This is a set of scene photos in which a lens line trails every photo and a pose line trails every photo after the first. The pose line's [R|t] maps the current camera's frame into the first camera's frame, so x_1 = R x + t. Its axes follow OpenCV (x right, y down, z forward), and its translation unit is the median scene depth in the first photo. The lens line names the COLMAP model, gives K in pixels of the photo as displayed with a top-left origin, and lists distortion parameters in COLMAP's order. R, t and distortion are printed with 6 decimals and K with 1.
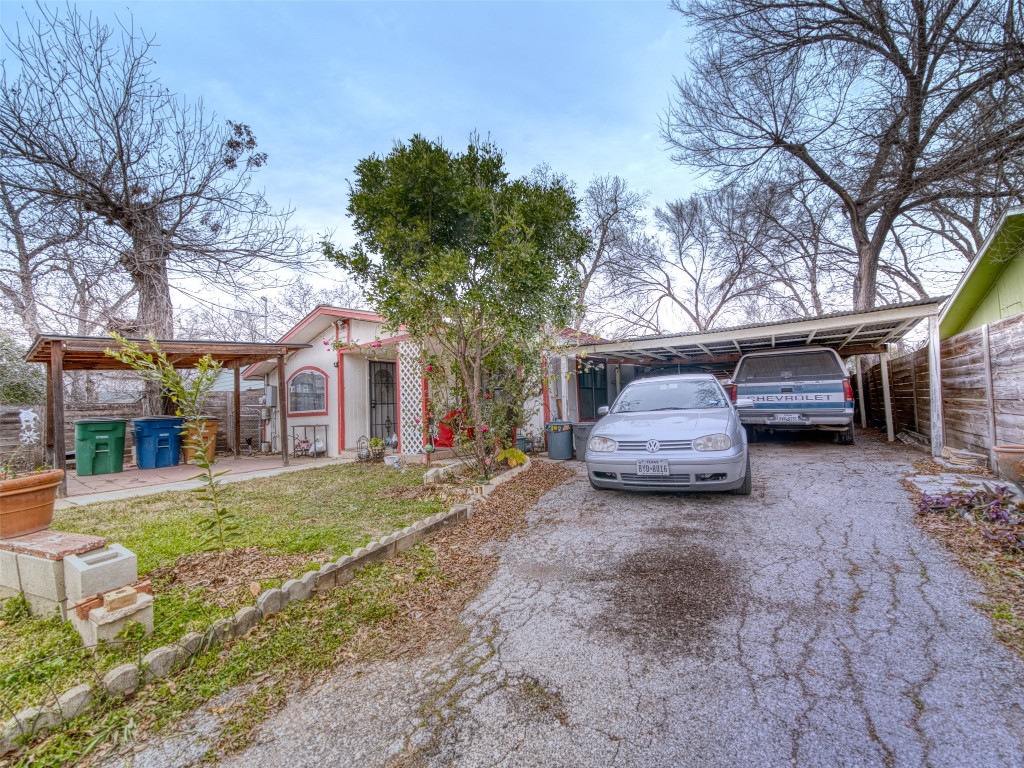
lens RADIAL K [[394.2, 0, 518.7], [0, 394.2, 379.1], [0, 0, 1]] dist [-0.004191, -0.000195]
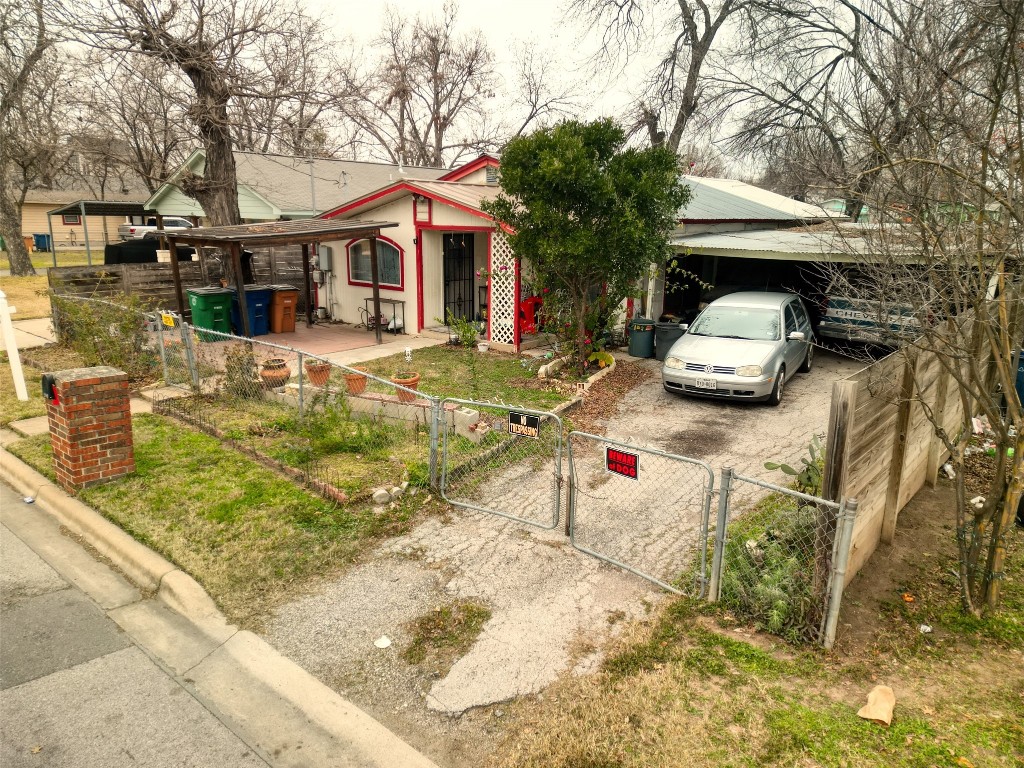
lens RADIAL K [[657.4, 0, 508.9], [0, 657.4, 378.6], [0, 0, 1]] dist [0.011649, -0.000035]
pose [[0.994917, 0.076731, -0.065204, -0.171239], [-0.053557, 0.951602, 0.302631, -0.353954], [0.085269, -0.297601, 0.950875, -0.999638]]
